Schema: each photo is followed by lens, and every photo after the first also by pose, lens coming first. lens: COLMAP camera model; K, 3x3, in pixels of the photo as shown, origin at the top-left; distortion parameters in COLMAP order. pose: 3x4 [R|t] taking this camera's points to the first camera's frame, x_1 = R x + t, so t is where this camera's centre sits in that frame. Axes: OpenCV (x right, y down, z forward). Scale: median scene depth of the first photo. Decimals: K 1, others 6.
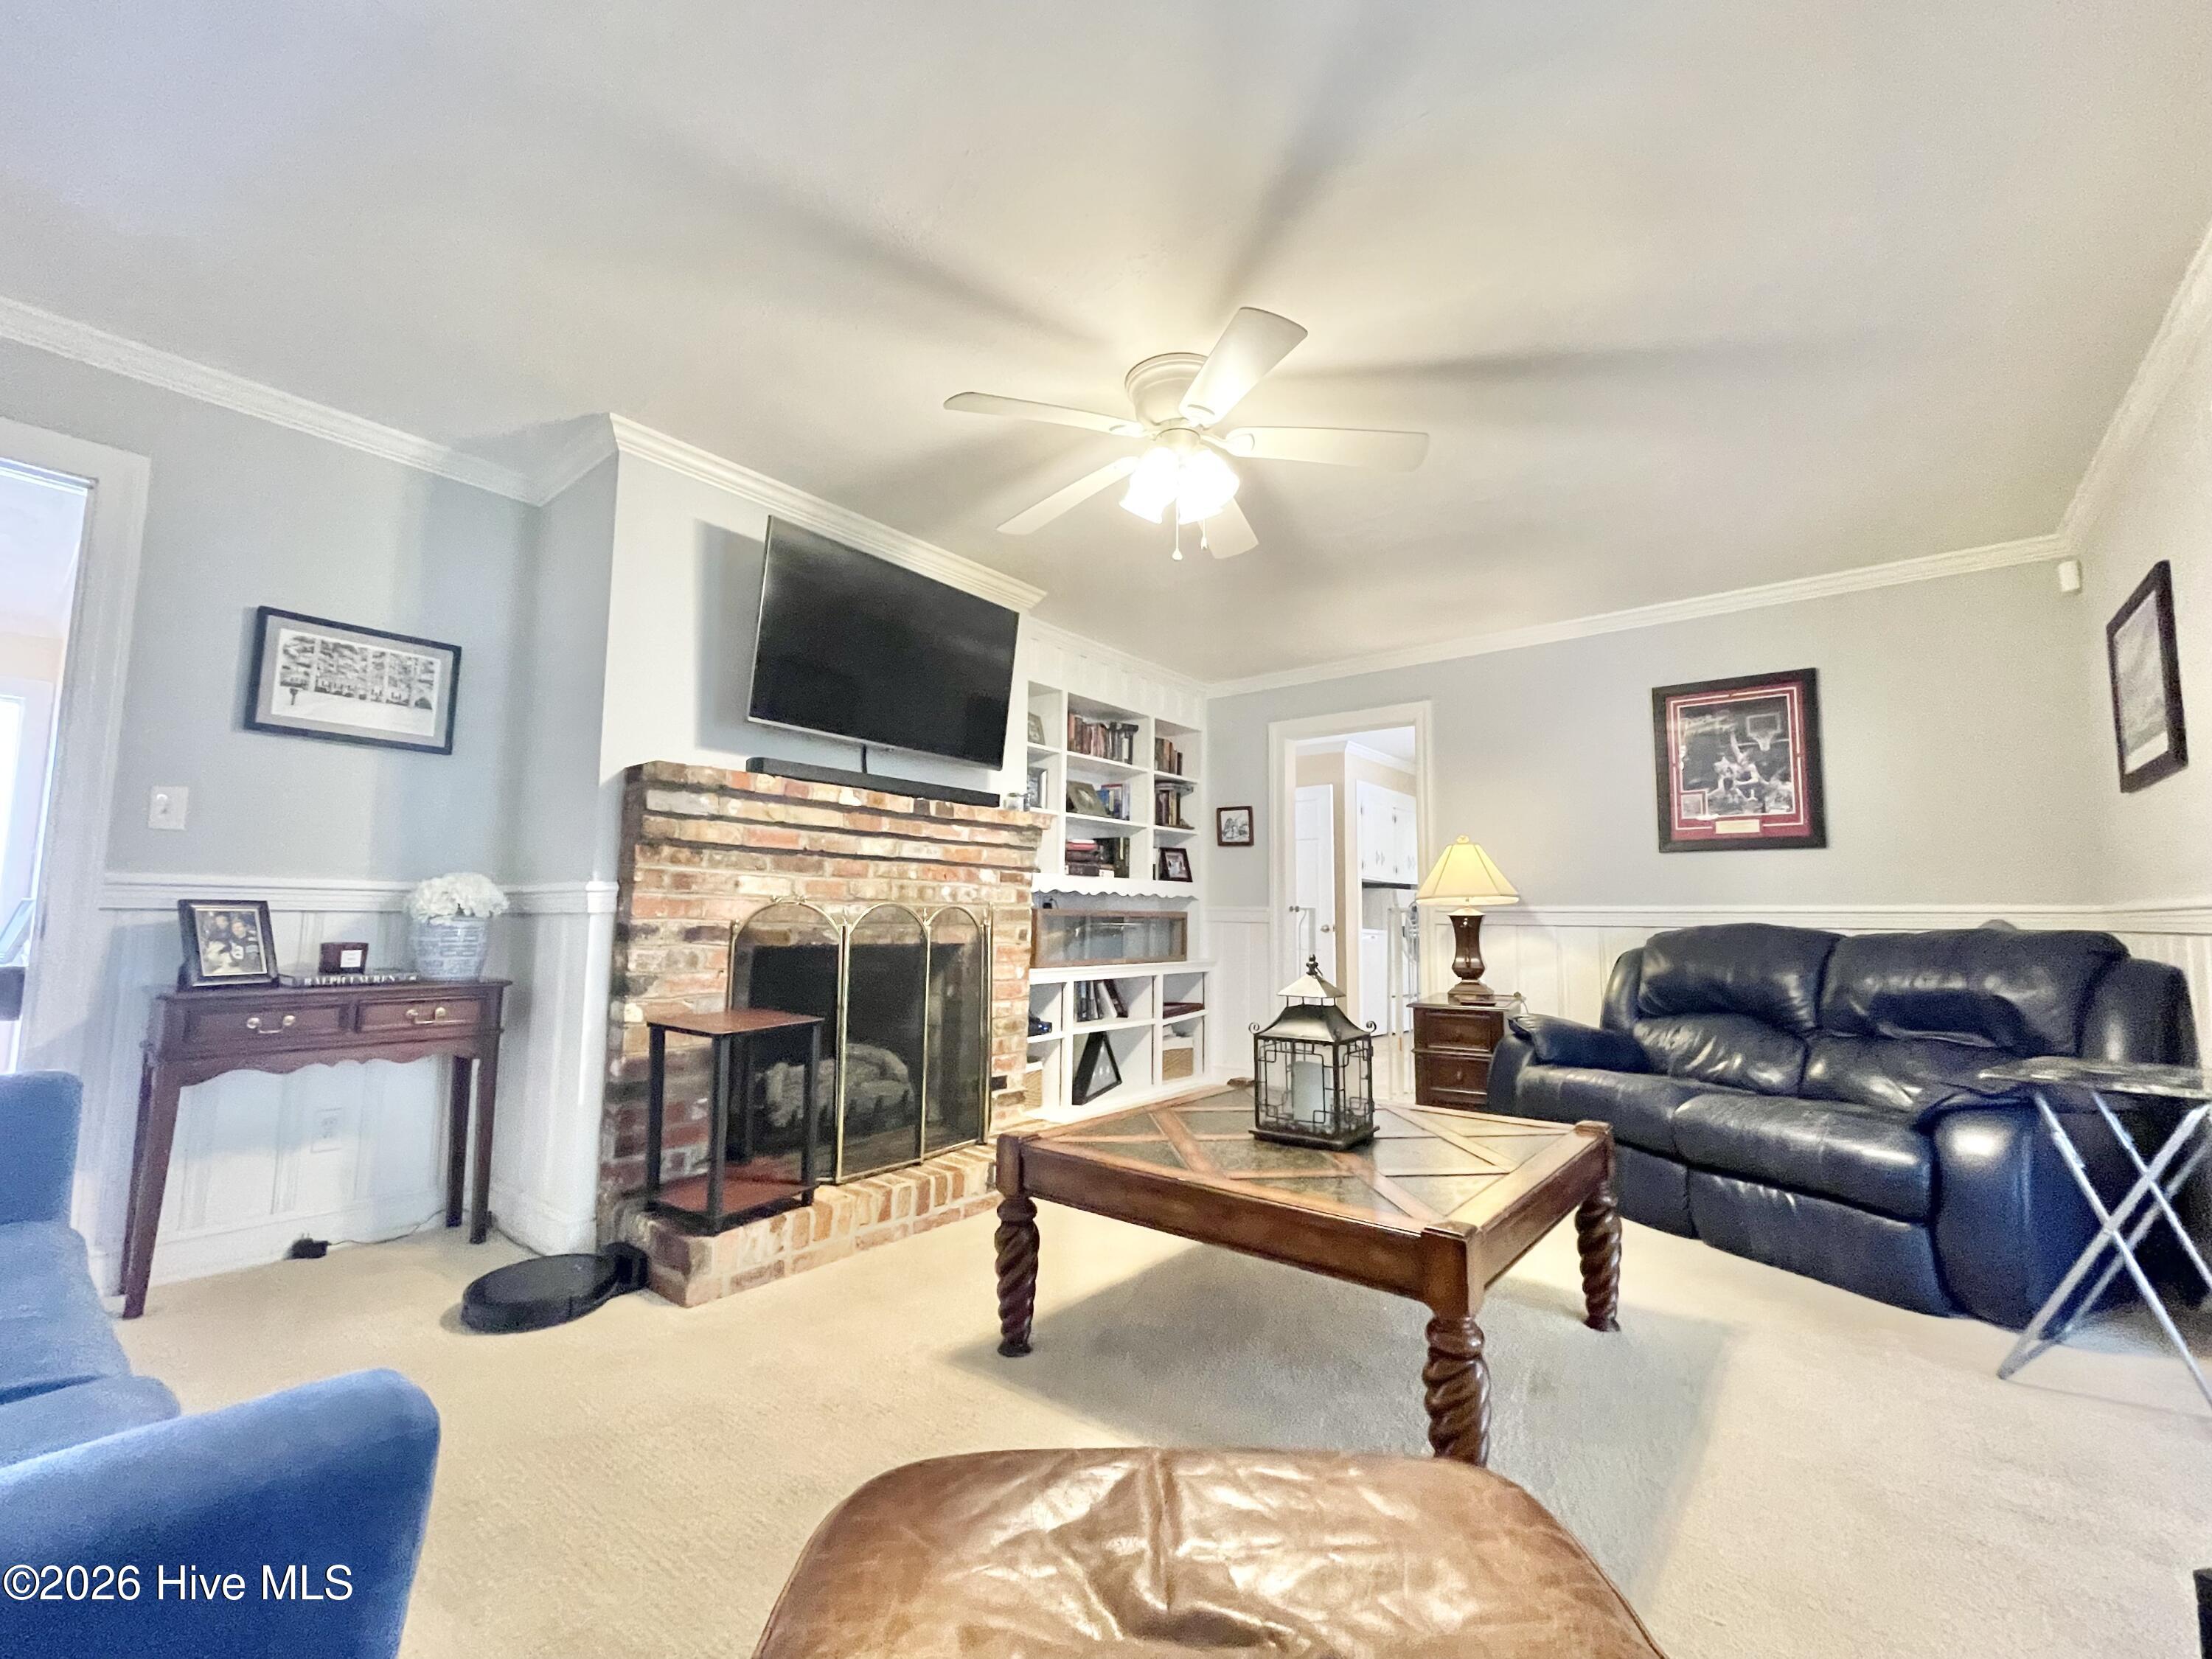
lens RADIAL K [[886.1, 0, 1115.4], [0, 886.1, 838.3], [0, 0, 1]] dist [0.002529, -0.001042]
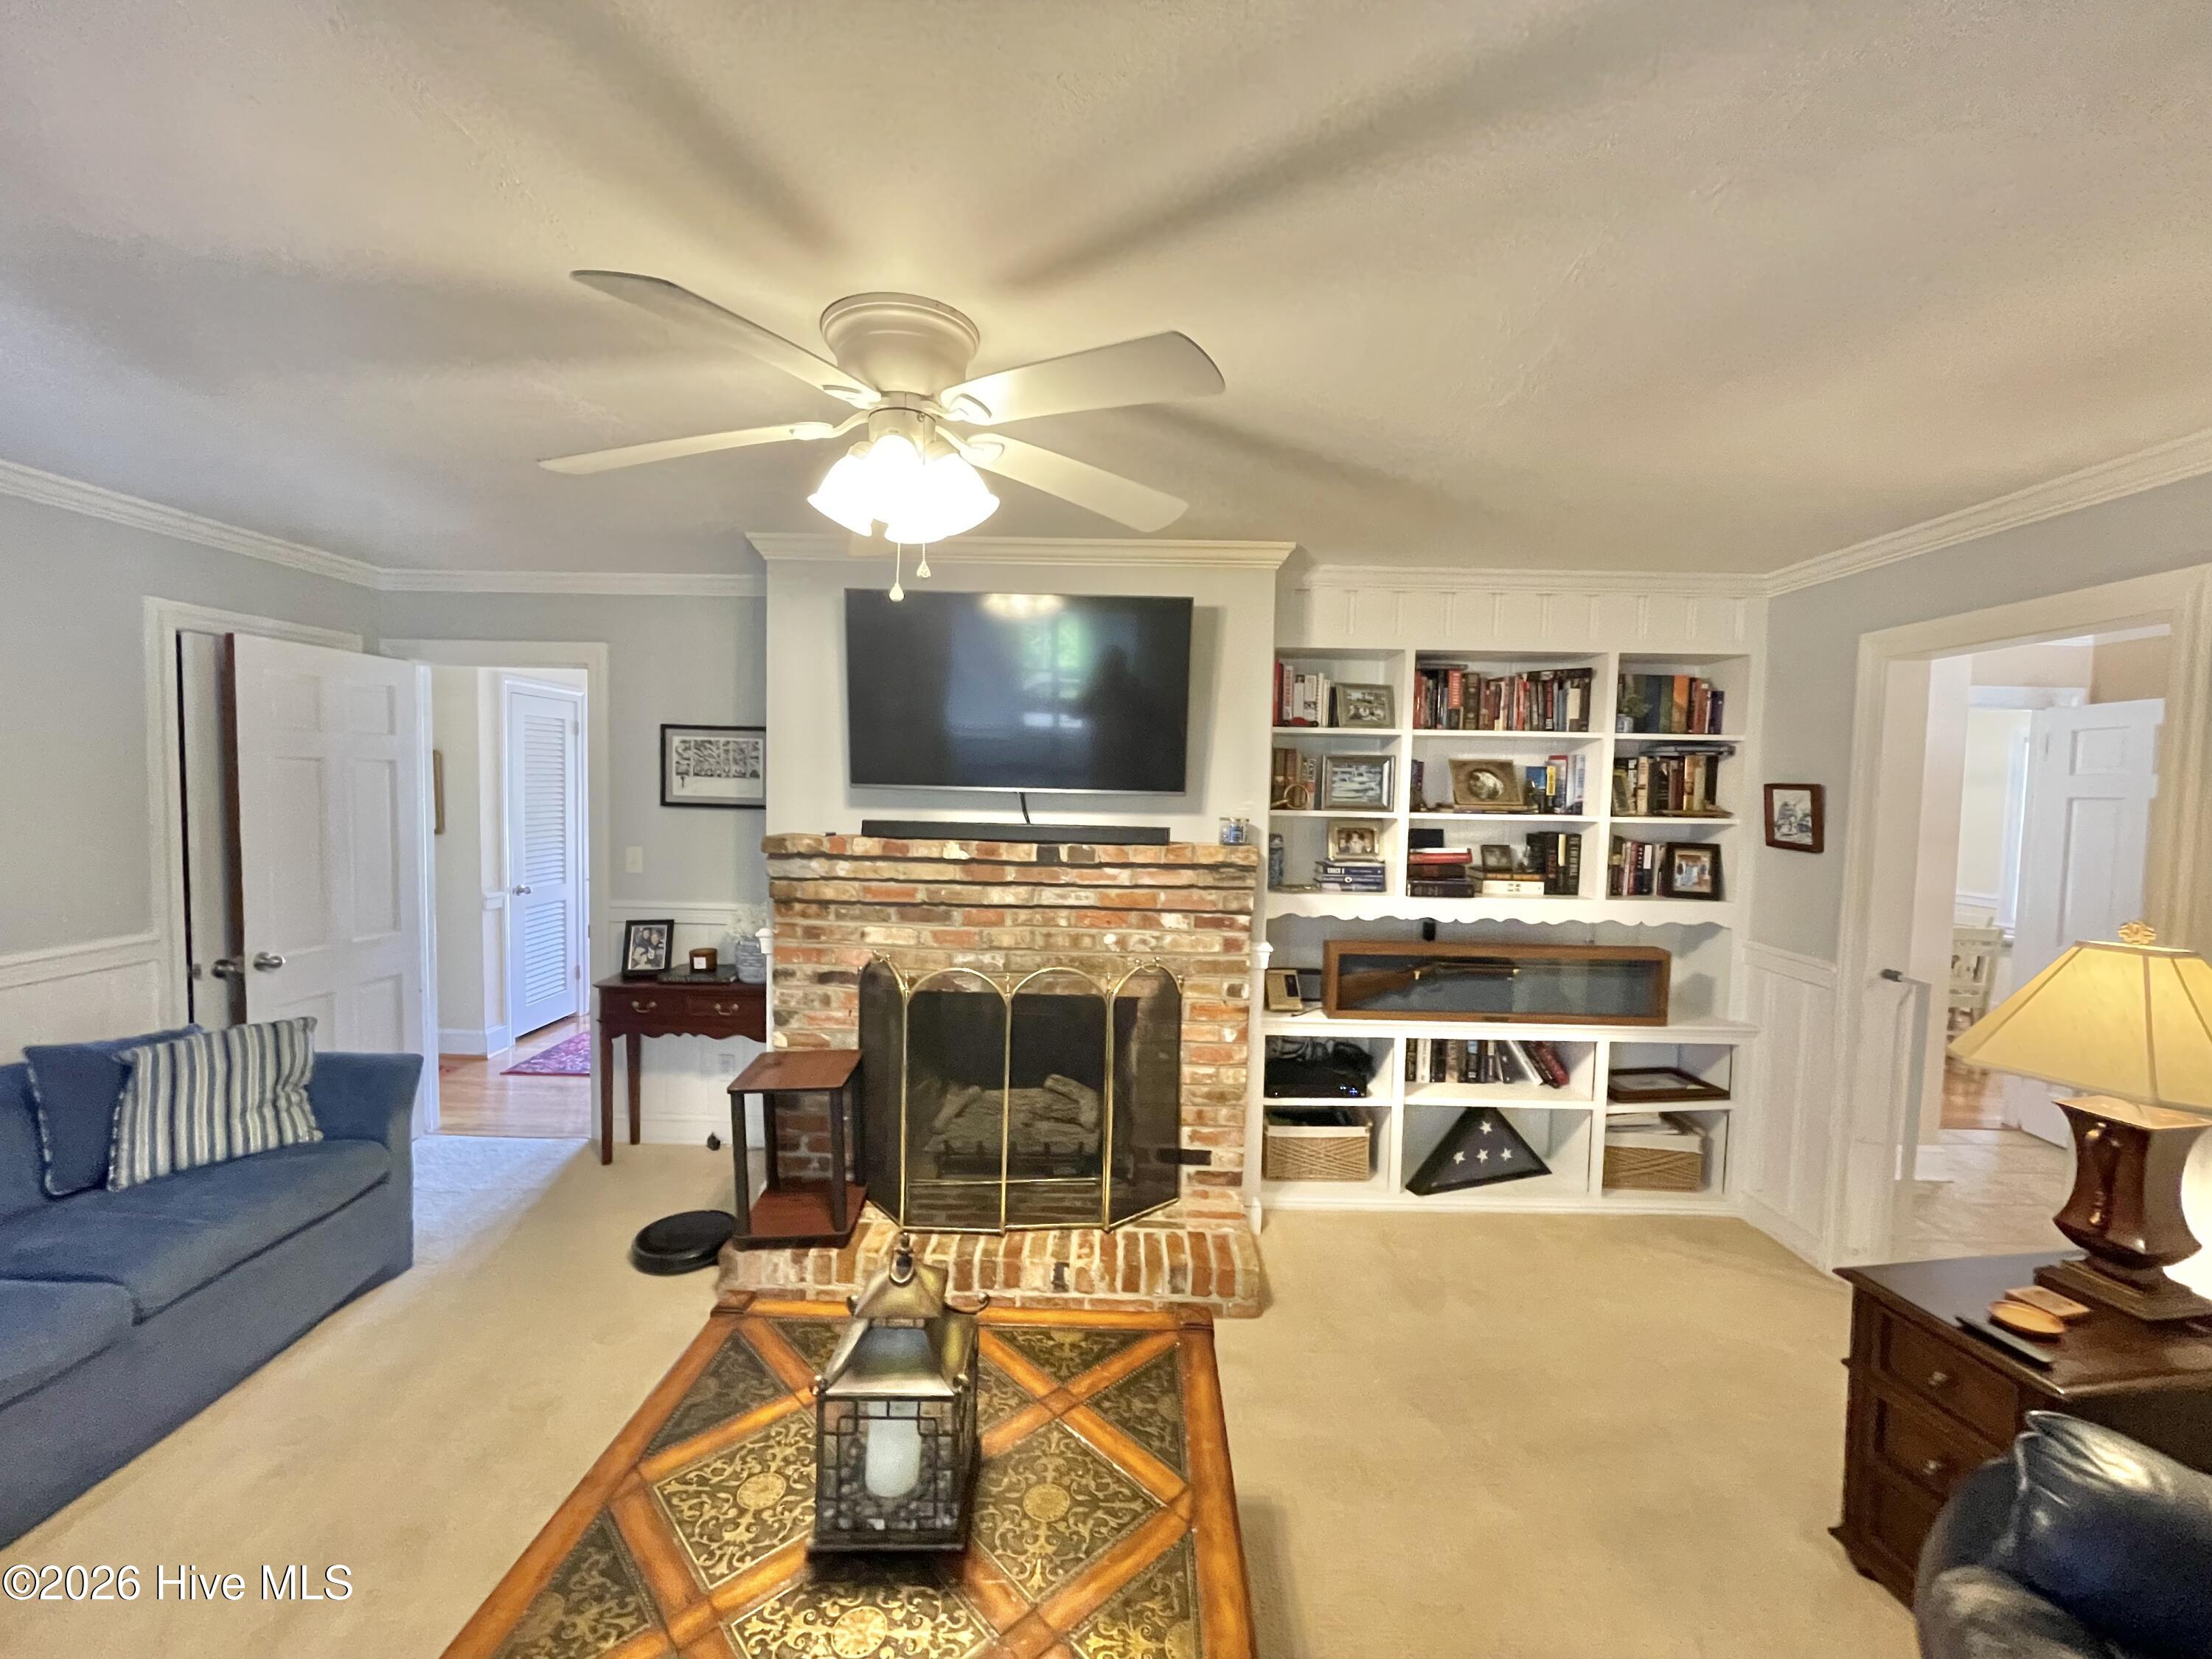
lens RADIAL K [[886.1, 0, 1124.9], [0, 886.1, 833.7], [0, 0, 1]] dist [0.002529, -0.001042]
pose [[0.630897, 0.047290, -0.774424, 0.635998], [0.048800, 0.993746, 0.100439, -0.170056], [0.774331, -0.101158, 0.624643, 0.582320]]
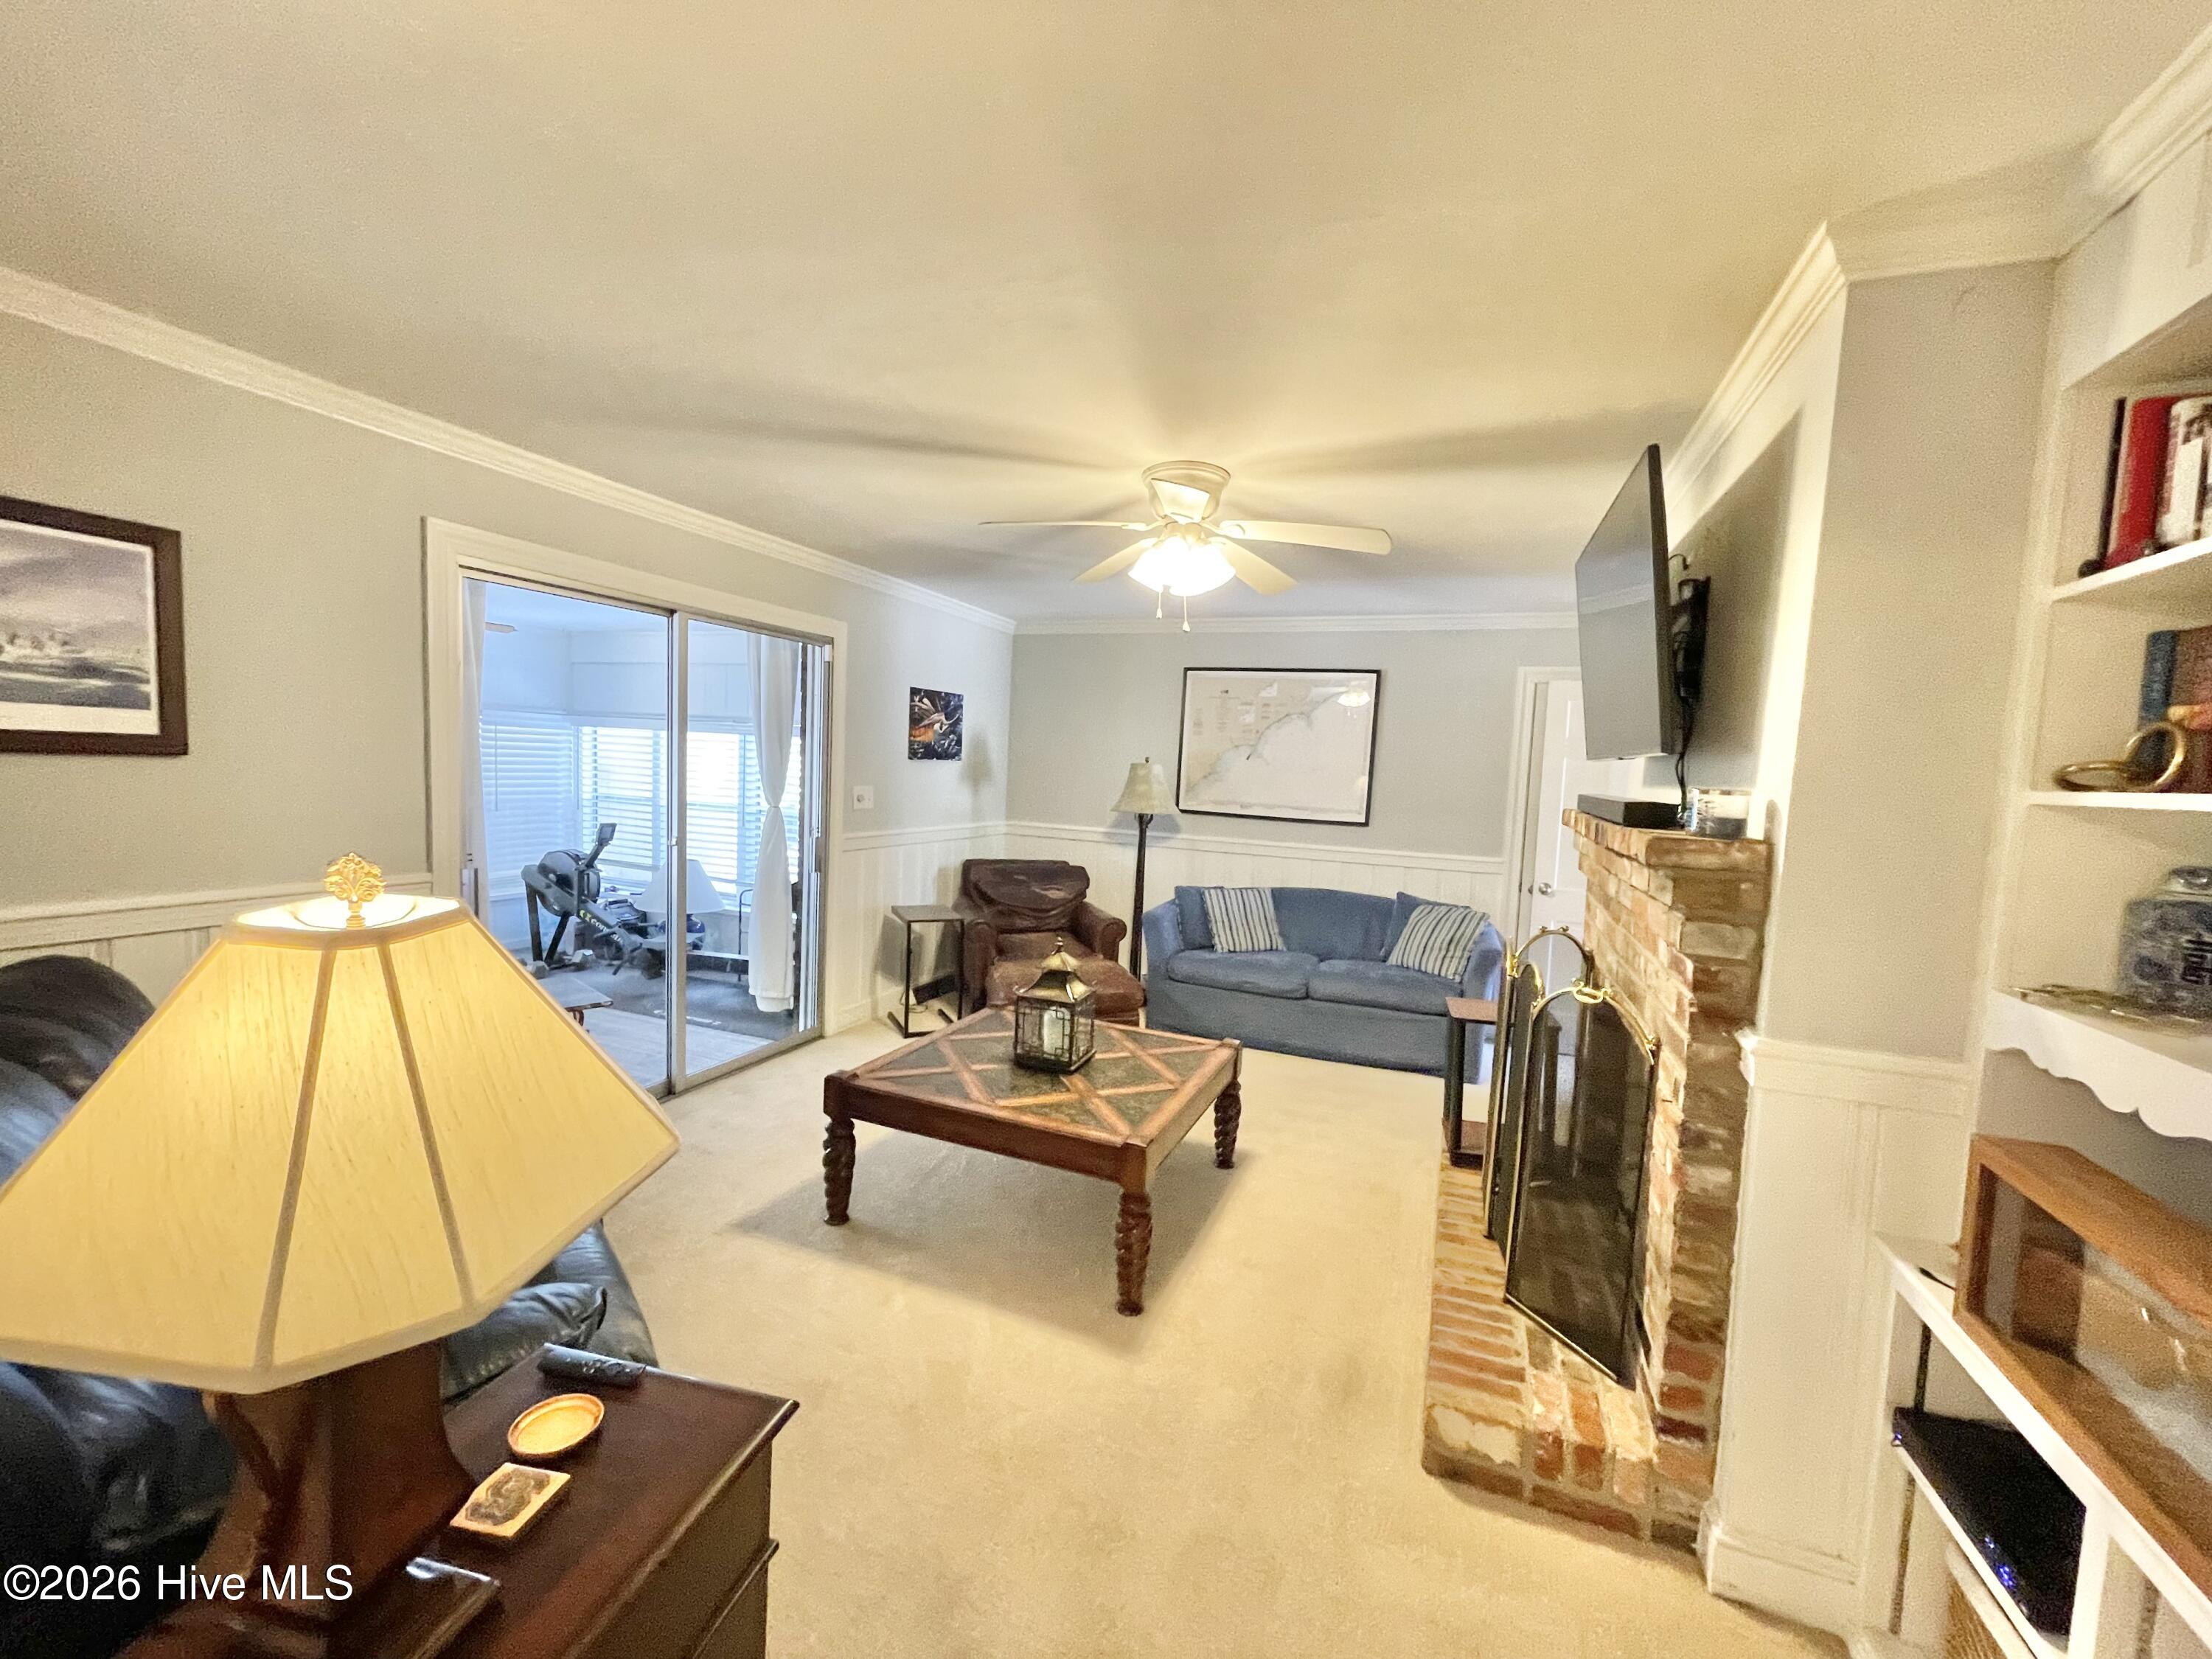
lens RADIAL K [[886.1, 0, 1091.2], [0, 886.1, 826.2], [0, 0, 1]] dist [0.002529, -0.001042]
pose [[-0.955089, -0.026440, -0.295138, 0.459996], [-0.023905, 0.999640, -0.012193, -0.020710], [0.295355, -0.004590, -0.955377, 1.904243]]
